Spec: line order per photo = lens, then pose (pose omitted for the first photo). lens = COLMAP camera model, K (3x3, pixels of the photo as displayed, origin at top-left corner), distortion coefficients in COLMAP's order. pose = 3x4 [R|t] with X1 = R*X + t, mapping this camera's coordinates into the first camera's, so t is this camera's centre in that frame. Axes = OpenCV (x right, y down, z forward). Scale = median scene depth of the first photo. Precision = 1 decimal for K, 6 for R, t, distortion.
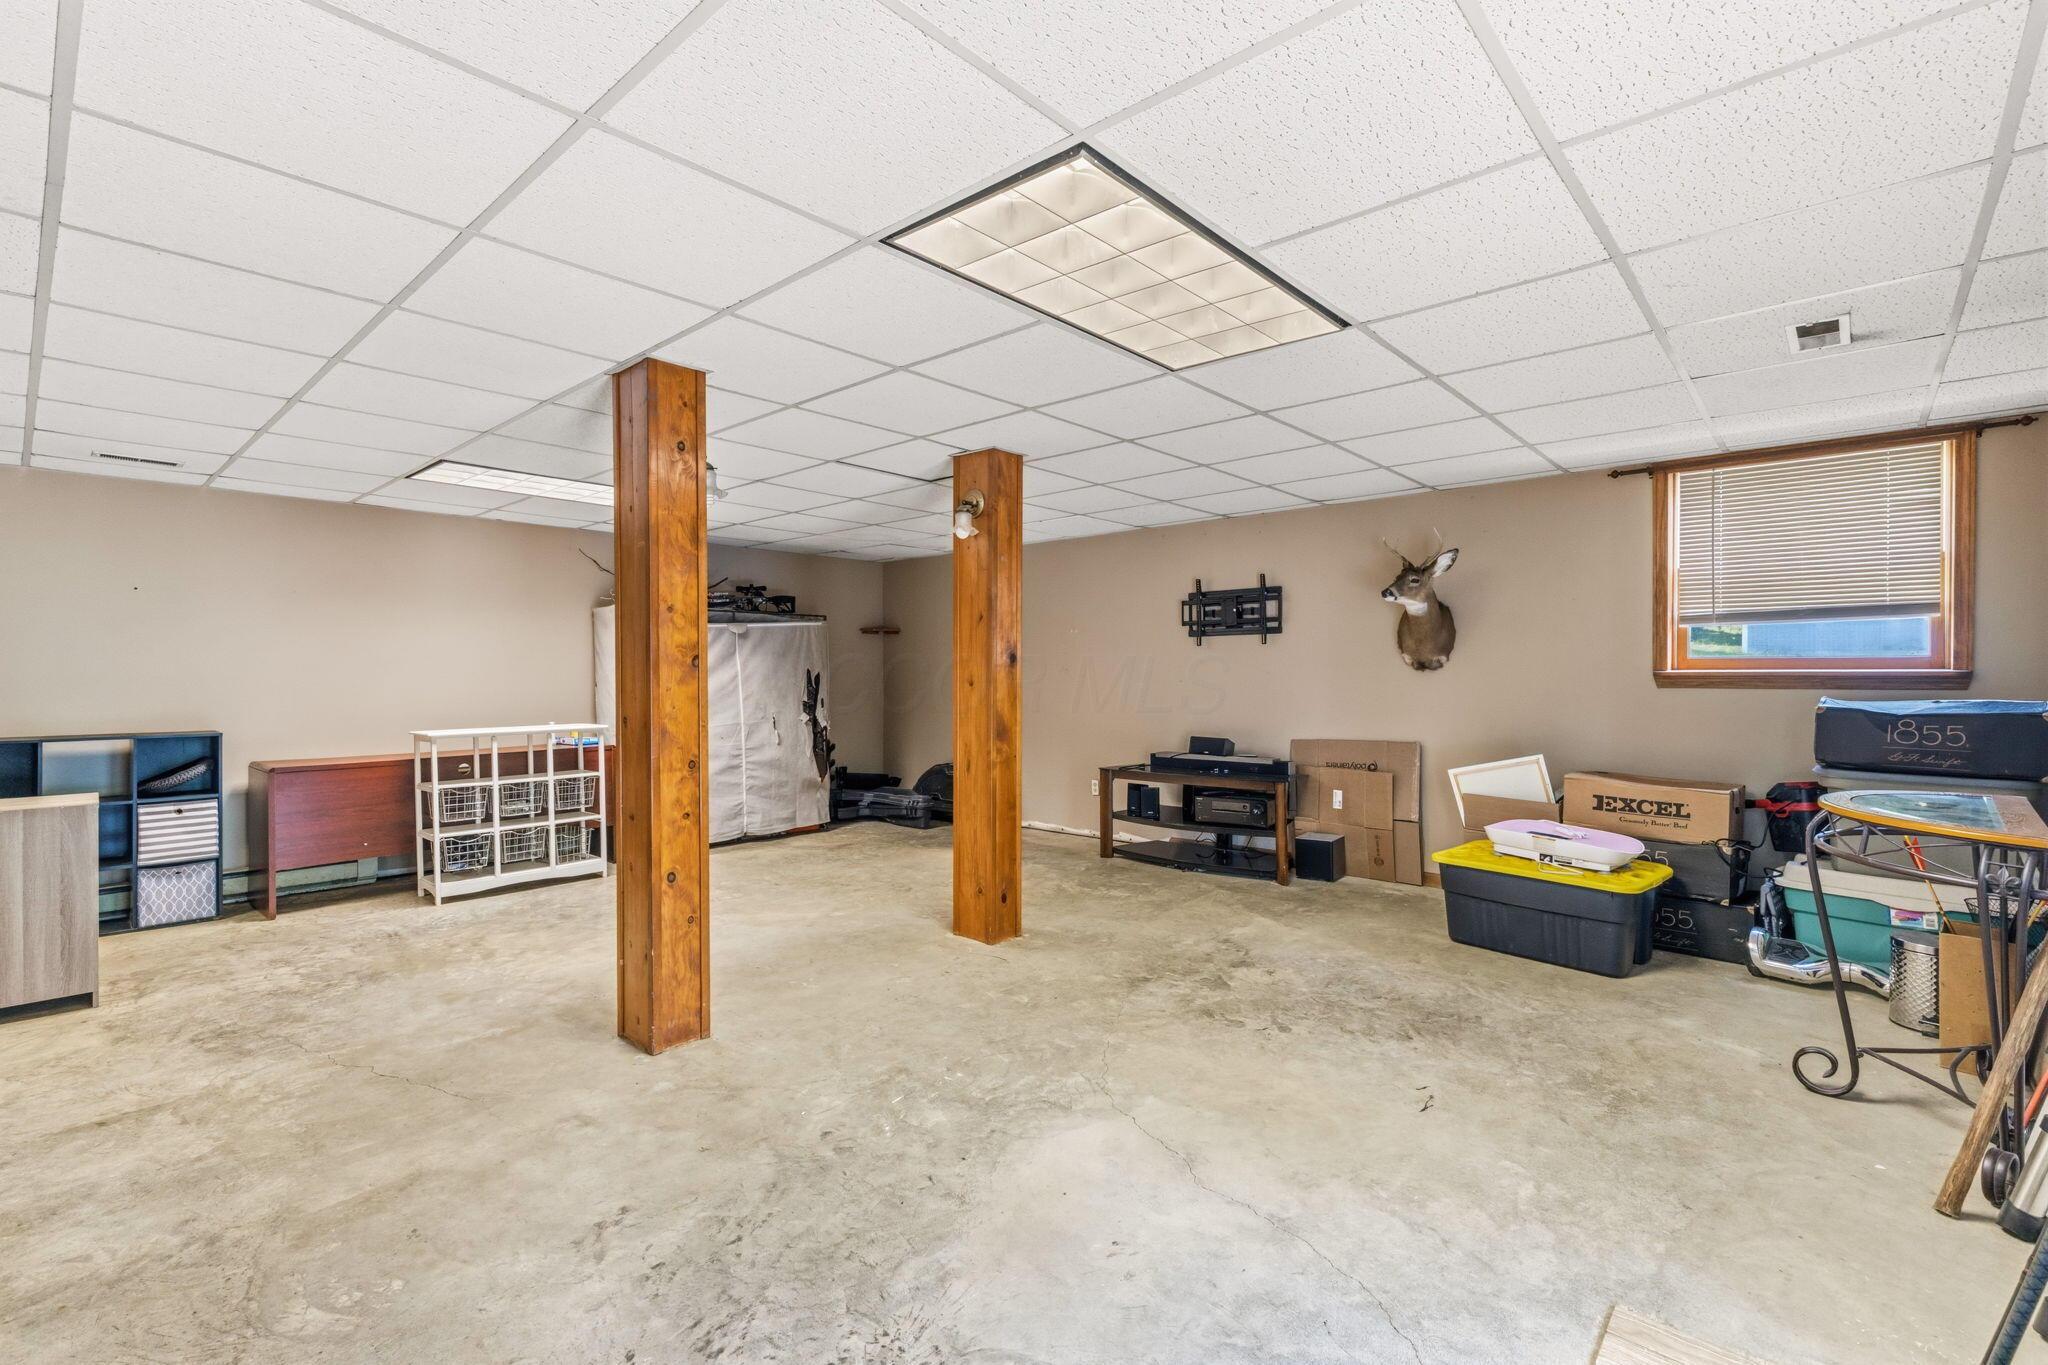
lens RADIAL K [[922.3, 0, 1018.7], [0, 922.3, 672.7], [0, 0, 1]] dist [0.010278, -0.001135]
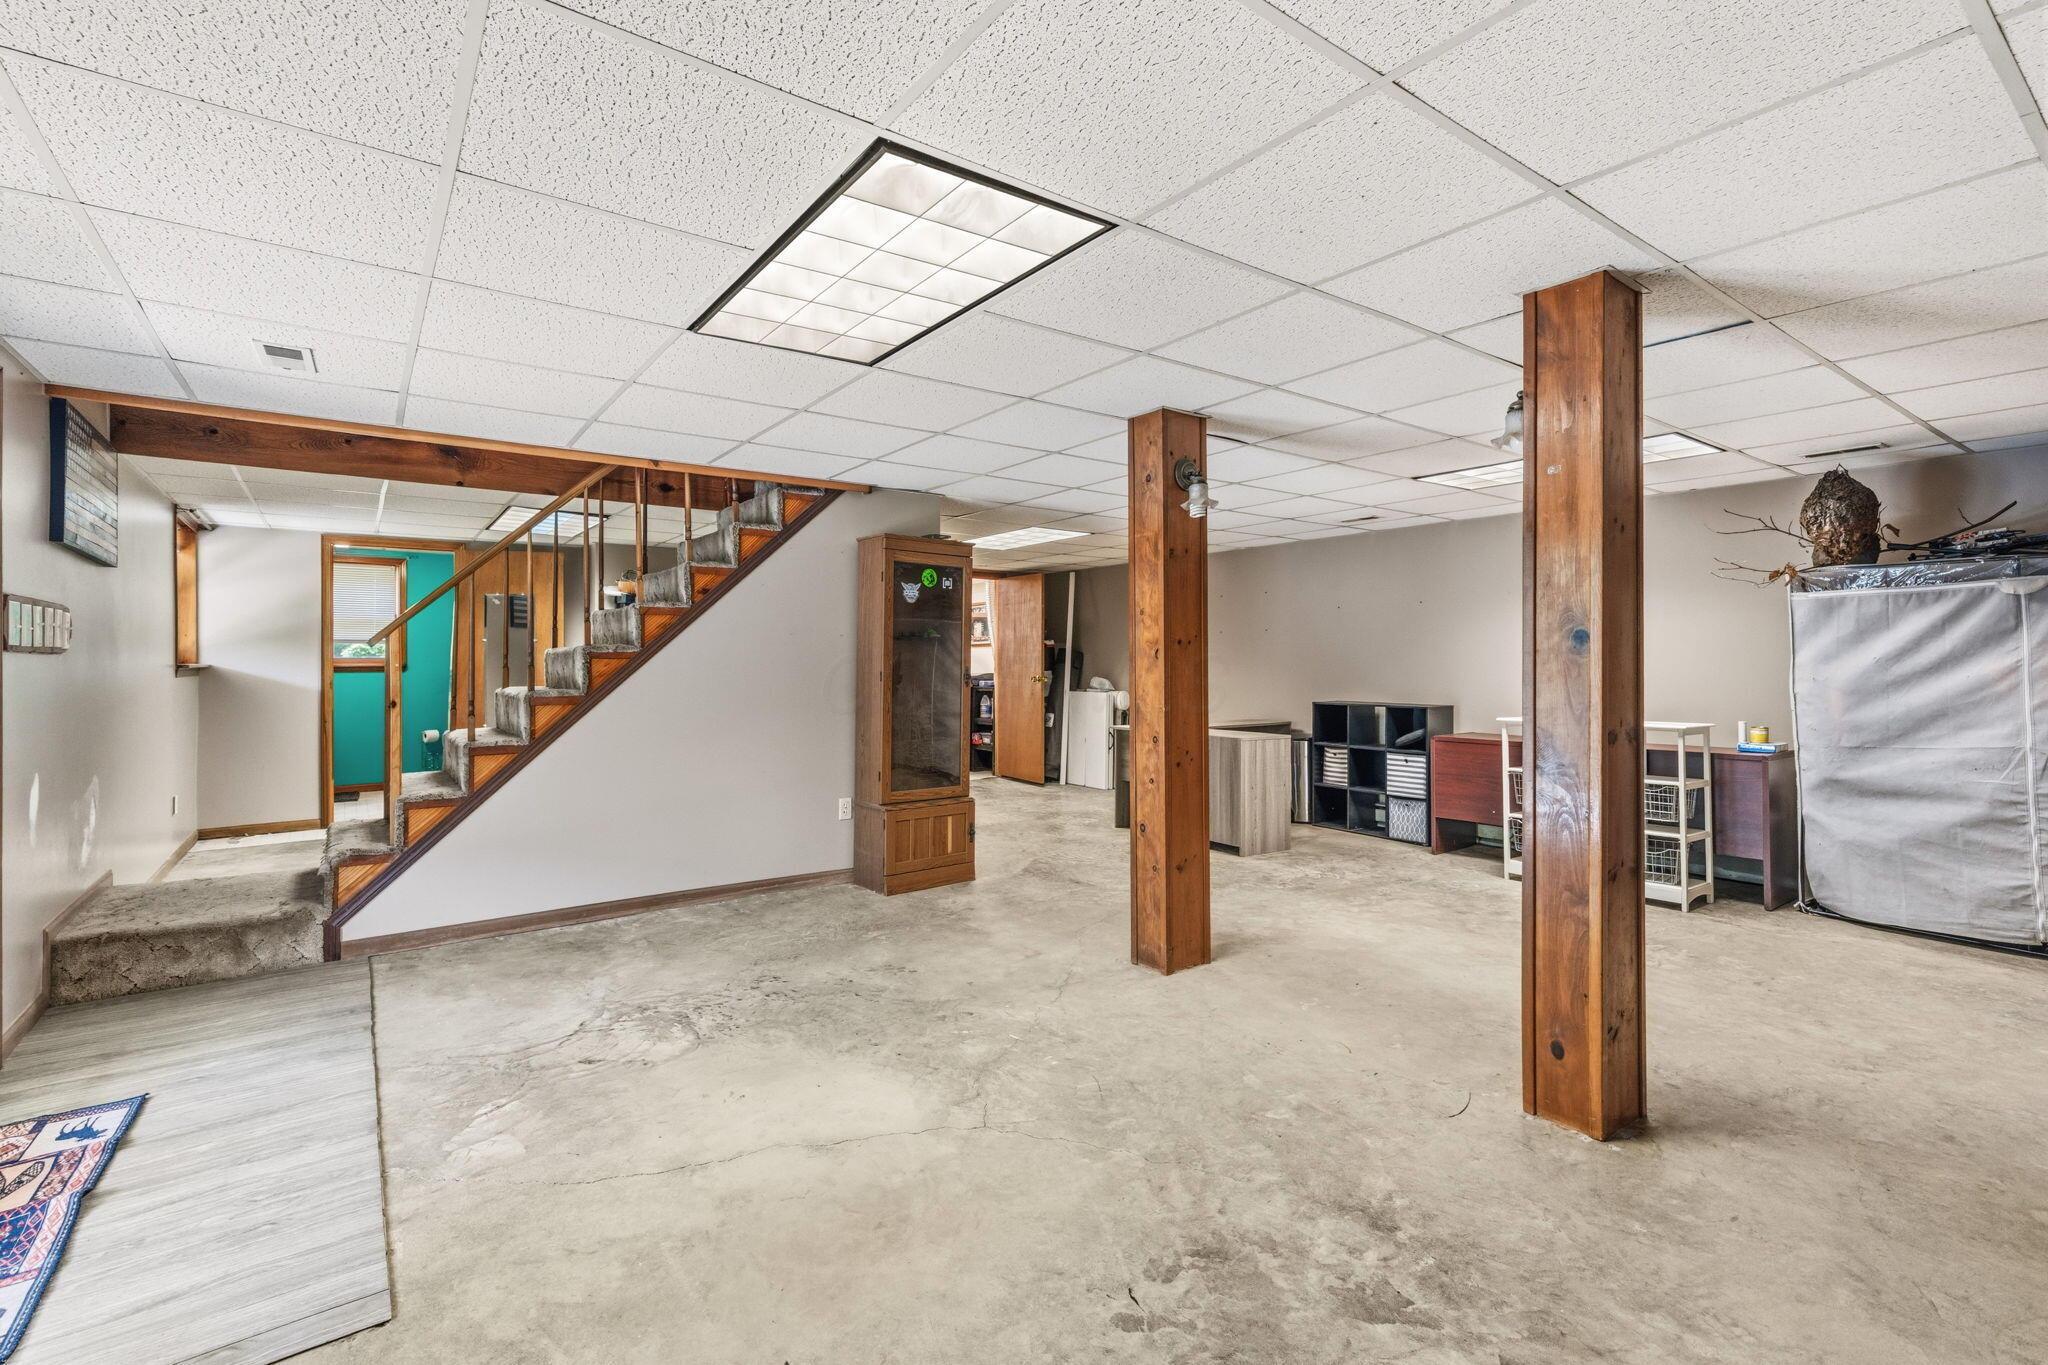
lens RADIAL K [[922.3, 0, 1030.6], [0, 922.3, 660.7], [0, 0, 1]] dist [0.010278, -0.001135]
pose [[-0.197432, 0.000742, -0.980316, 0.695487], [0.001745, 0.999998, 0.000405, -0.003607], [0.980315, -0.001631, -0.197433, 0.877745]]
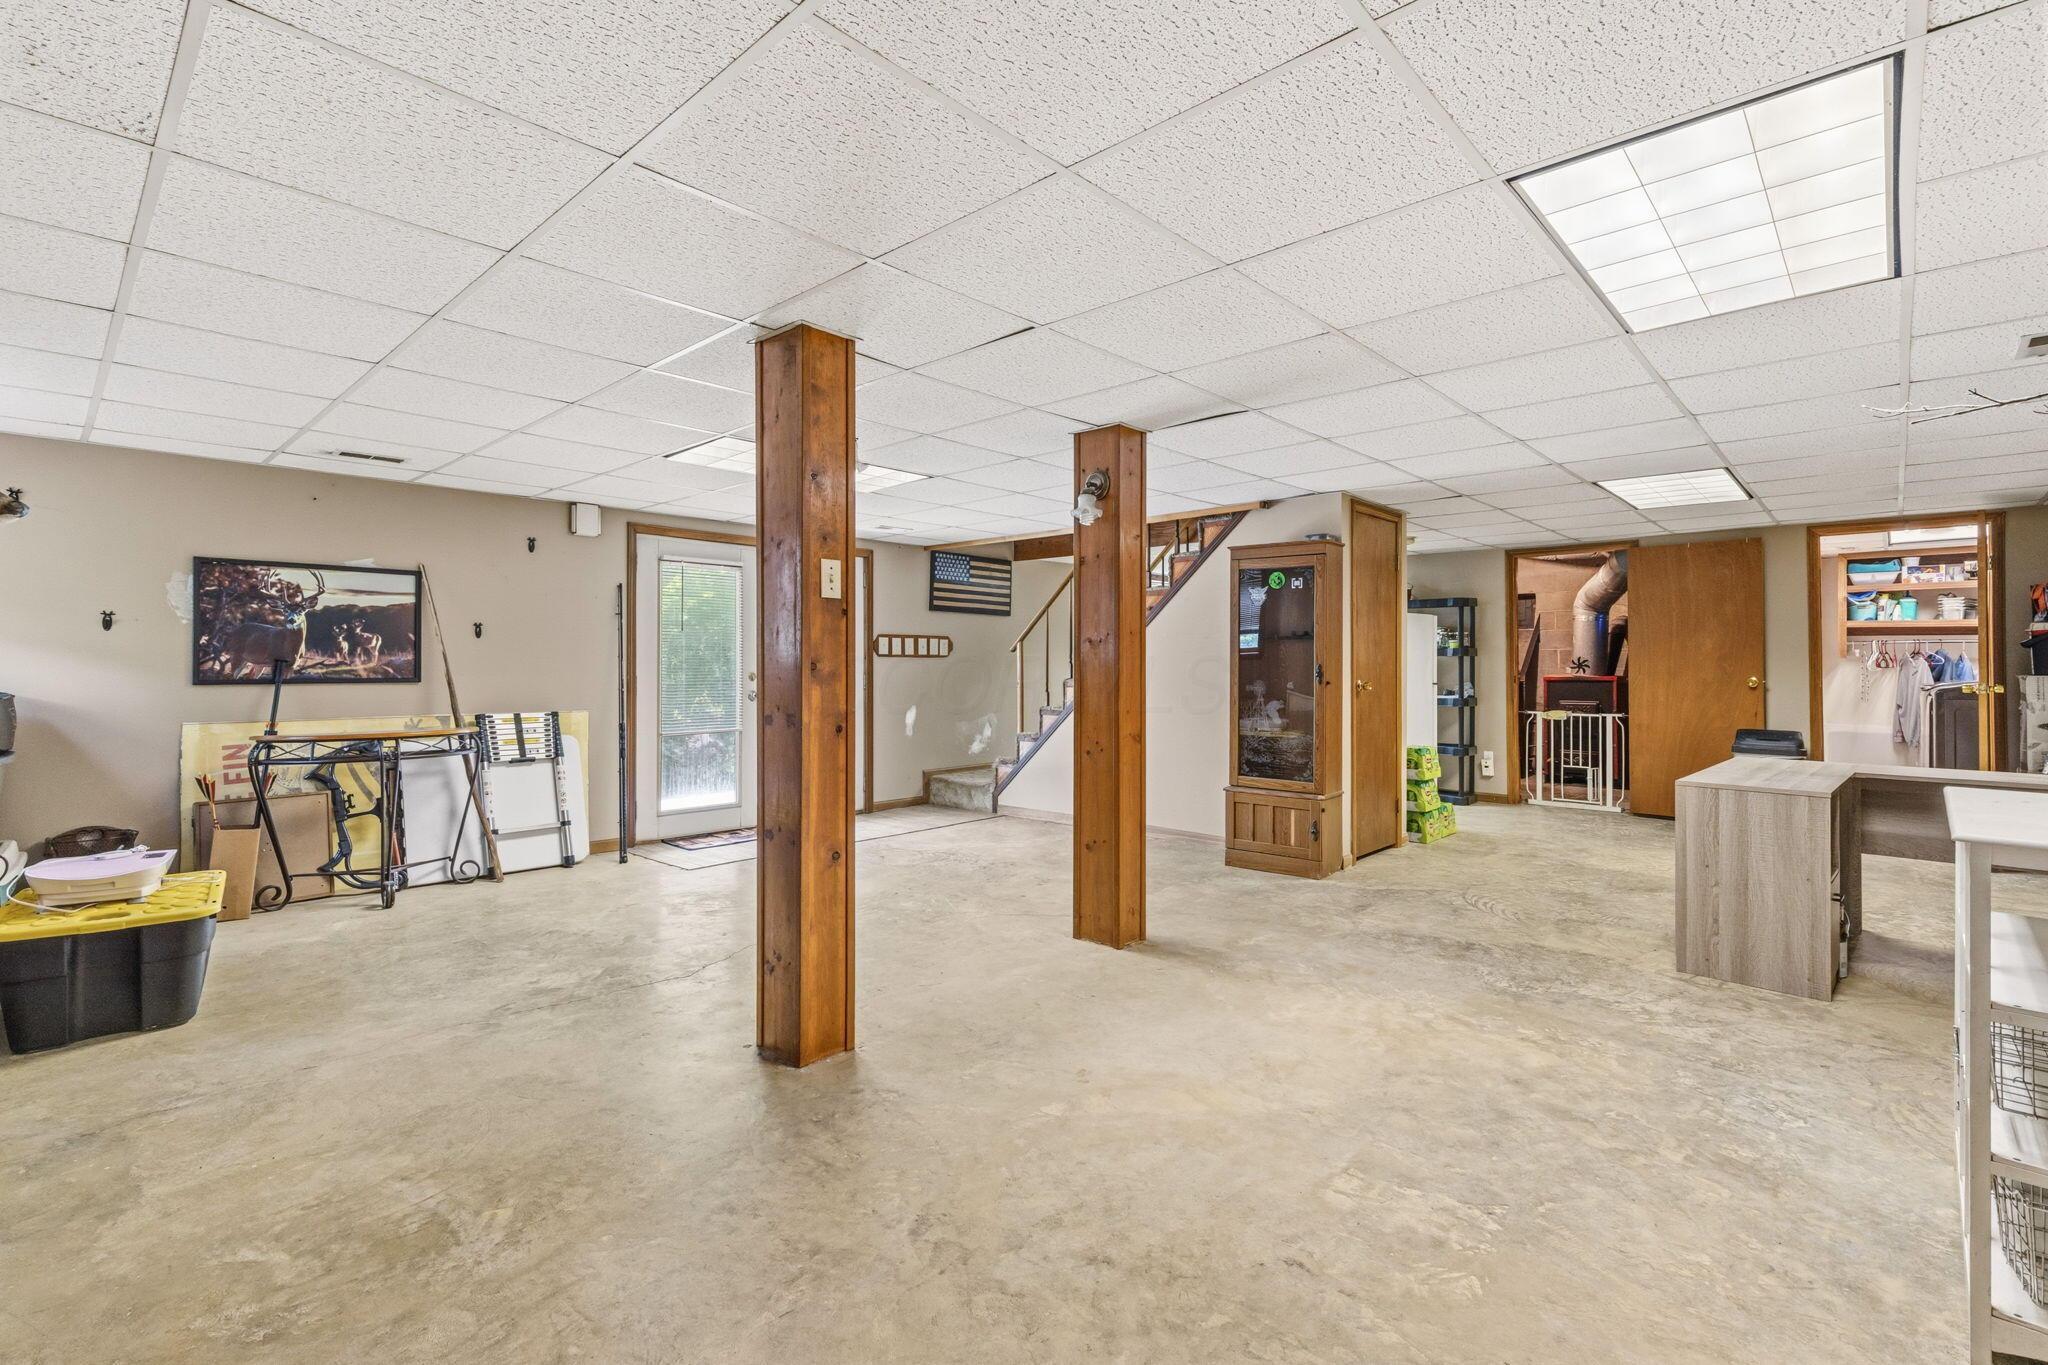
lens RADIAL K [[922.3, 0, 1019.6], [0, 922.3, 640.5], [0, 0, 1]] dist [0.010278, -0.001135]
pose [[-0.999909, 0.001888, 0.013338, -0.228187], [0.001550, 0.999678, -0.025322, 0.004736], [-0.013381, -0.025299, -0.999590, 1.913777]]
